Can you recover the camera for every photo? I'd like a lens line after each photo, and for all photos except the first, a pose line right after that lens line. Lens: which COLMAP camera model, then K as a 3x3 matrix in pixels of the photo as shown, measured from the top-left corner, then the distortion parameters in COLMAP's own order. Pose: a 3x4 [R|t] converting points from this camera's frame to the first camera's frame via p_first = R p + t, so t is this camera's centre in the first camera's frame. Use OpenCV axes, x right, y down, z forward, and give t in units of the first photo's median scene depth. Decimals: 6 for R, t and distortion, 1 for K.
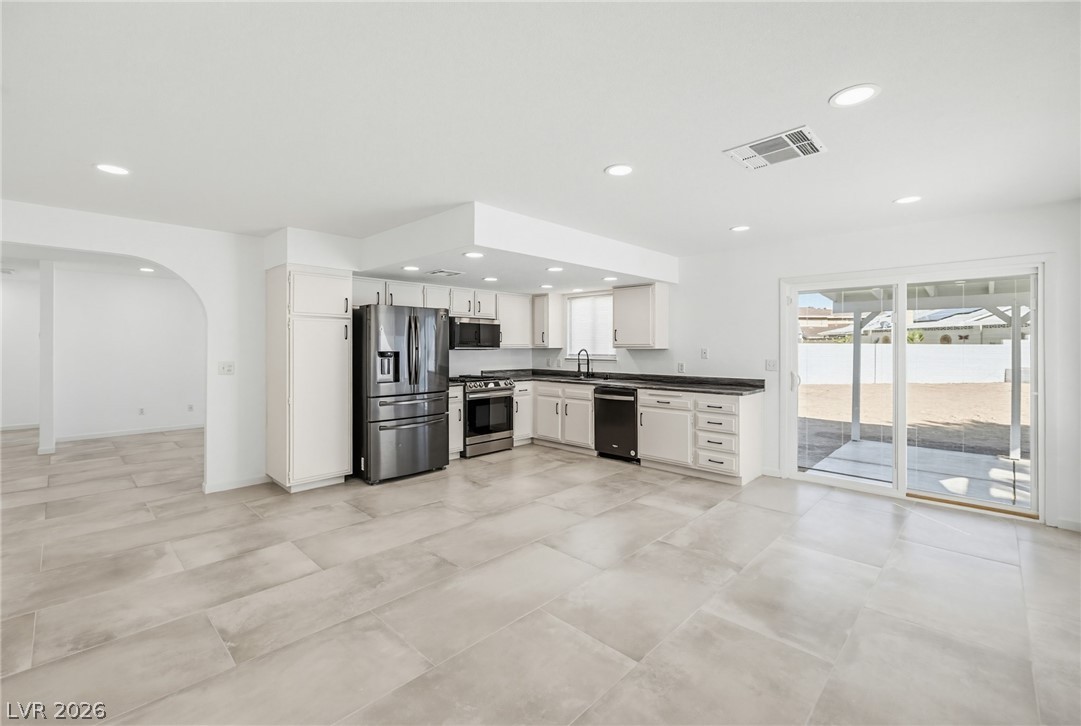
lens RADIAL K [[469.9, 0, 536.1], [0, 469.9, 365.9], [0, 0, 1]] dist [-0.004864, -0.000749]
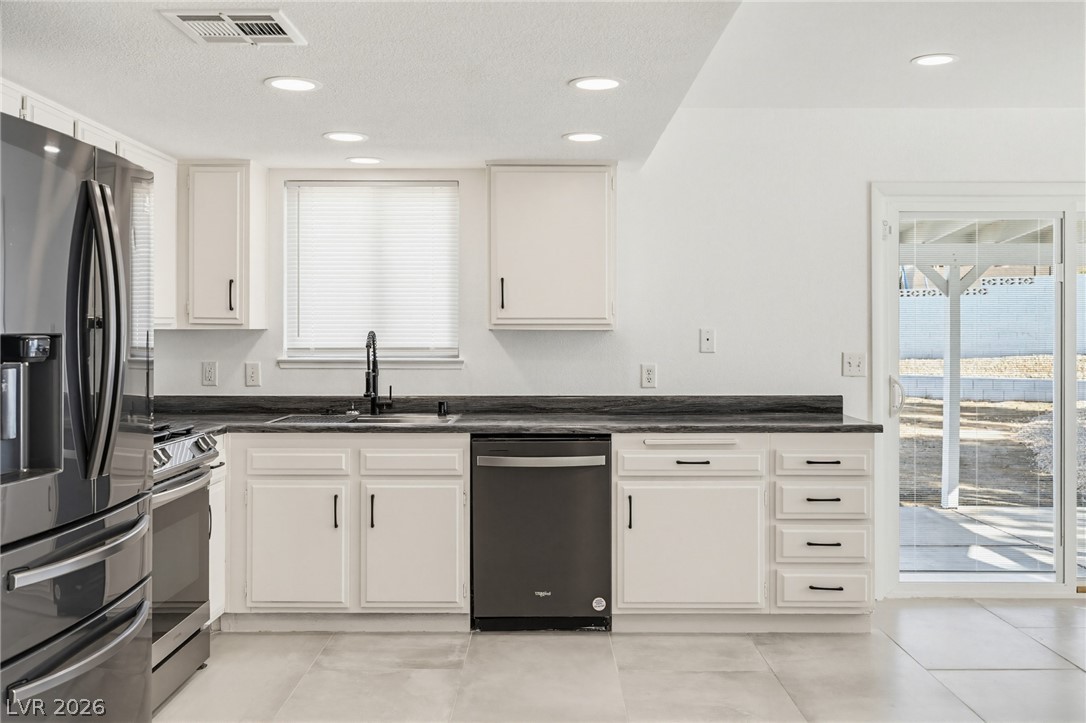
lens RADIAL K [[1091.7, 0, 543.0], [0, 1091.7, 350.7], [0, 0, 1]] dist [0.009192, 0.000000]
pose [[0.714567, -0.015784, 0.699389, -0.432345], [0.028583, 0.999569, -0.006646, -0.014472], [-0.698982, 0.024740, 0.714711, 0.384412]]
